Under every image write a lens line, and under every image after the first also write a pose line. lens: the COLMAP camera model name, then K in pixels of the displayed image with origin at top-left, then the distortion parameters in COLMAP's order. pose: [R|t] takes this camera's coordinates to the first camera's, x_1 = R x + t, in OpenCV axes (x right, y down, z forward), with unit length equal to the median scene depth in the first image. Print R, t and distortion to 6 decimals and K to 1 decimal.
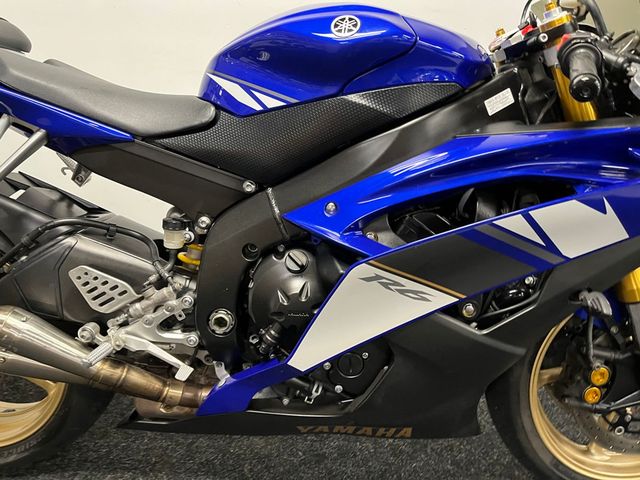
lens RADIAL K [[481.8, 0, 315.6], [0, 481.8, 236.7], [0, 0, 1]] dist [0.079366, -0.104641]
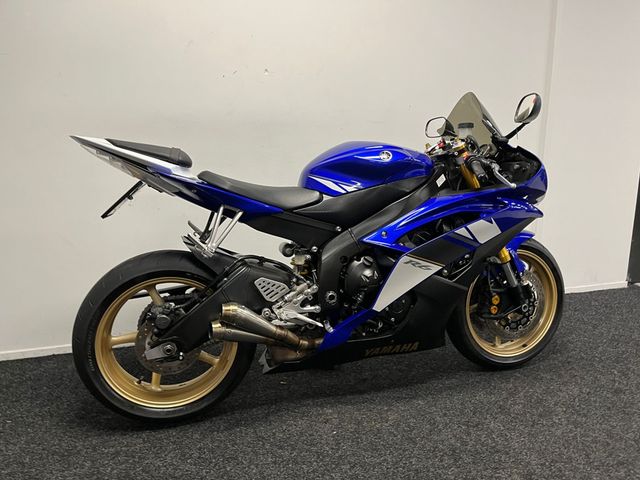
lens RADIAL K [[481.8, 0, 323.5], [0, 481.8, 239.4], [0, 0, 1]] dist [0.079366, -0.104641]
pose [[0.951113, -0.105098, 0.290410, -0.798813], [0.130817, 0.988892, -0.070560, 0.077567], [-0.279769, 0.105102, 0.954297, -0.934759]]
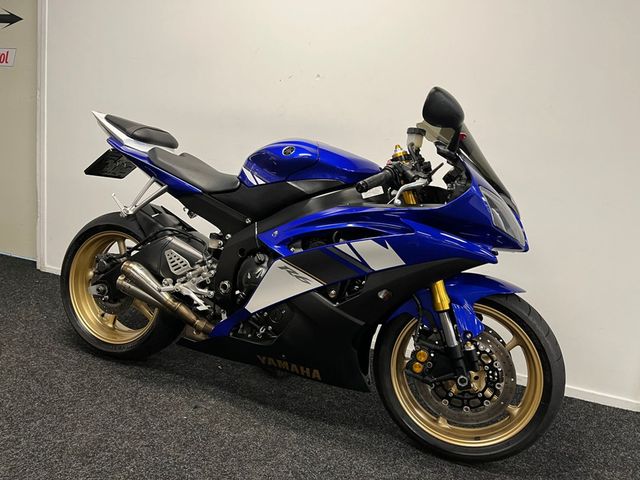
lens RADIAL K [[481.8, 0, 323.6], [0, 481.8, 242.7], [0, 0, 1]] dist [0.079366, -0.104641]
pose [[0.945581, 0.124994, -0.300421, 0.773437], [-0.169635, 0.977246, -0.127336, 0.187933], [0.277669, 0.171369, 0.945269, -0.800895]]
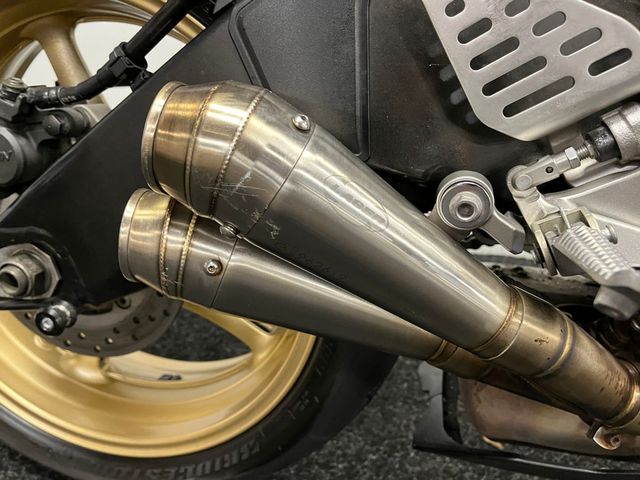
lens RADIAL K [[481.8, 0, 324.6], [0, 481.8, 239.9], [0, 0, 1]] dist [0.079366, -0.104641]
pose [[0.986030, 0.054477, -0.157409, -0.519825], [-0.037974, 0.993640, 0.106008, 0.198565], [0.162183, -0.098550, 0.981827, 0.704109]]
